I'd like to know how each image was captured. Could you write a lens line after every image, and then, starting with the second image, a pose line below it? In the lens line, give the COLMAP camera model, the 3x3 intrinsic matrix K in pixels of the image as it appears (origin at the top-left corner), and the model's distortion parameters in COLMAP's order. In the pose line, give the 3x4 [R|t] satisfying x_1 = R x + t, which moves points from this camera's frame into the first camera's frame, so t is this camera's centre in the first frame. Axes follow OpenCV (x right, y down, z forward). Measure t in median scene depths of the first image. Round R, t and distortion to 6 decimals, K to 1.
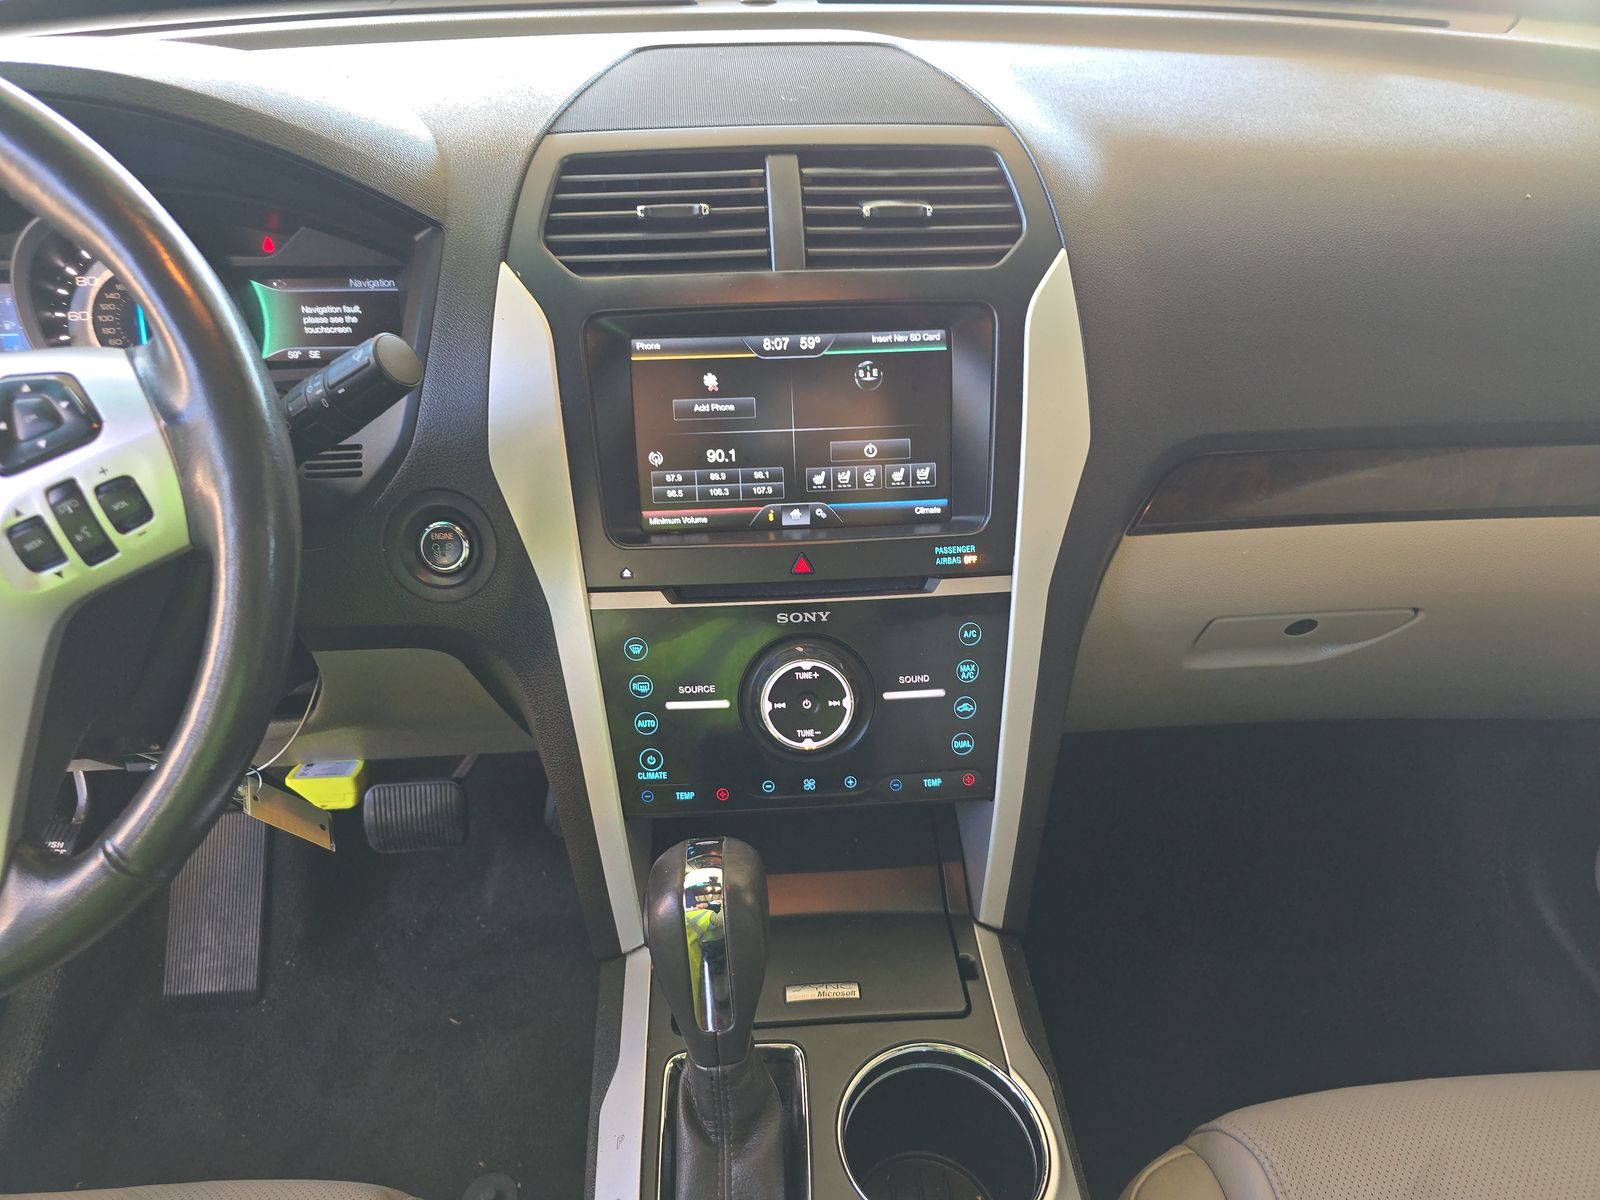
lens RADIAL K [[1075.1, 0, 792.7], [0, 1075.1, 610.1], [0, 0, 1]] dist [0.035238, -0.006895]
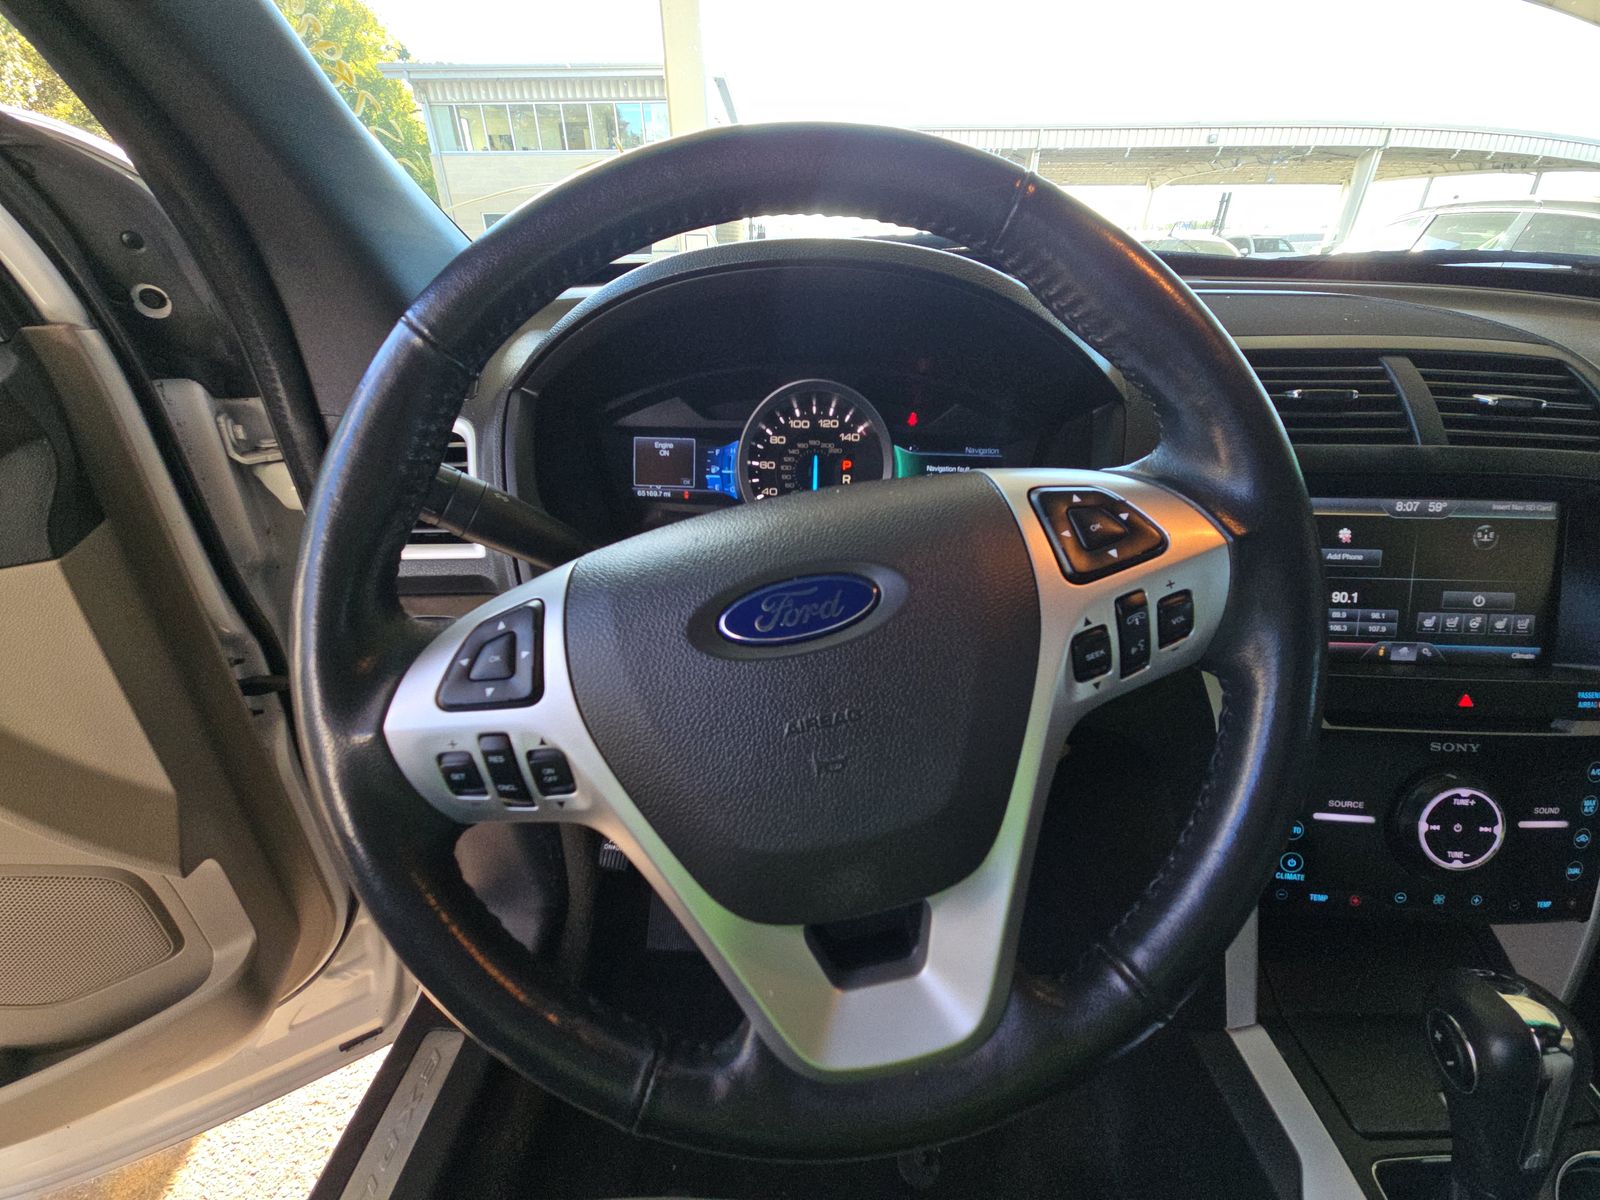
lens RADIAL K [[634.8, 0, 797.3], [0, 634.8, 604.0], [0, 0, 1]] dist [-0.001805, 0.000003]
pose [[0.993462, 0.065603, -0.093430, -0.590261], [-0.075946, 0.990820, -0.111836, -0.014322], [0.085236, 0.118201, 0.989325, 0.269259]]
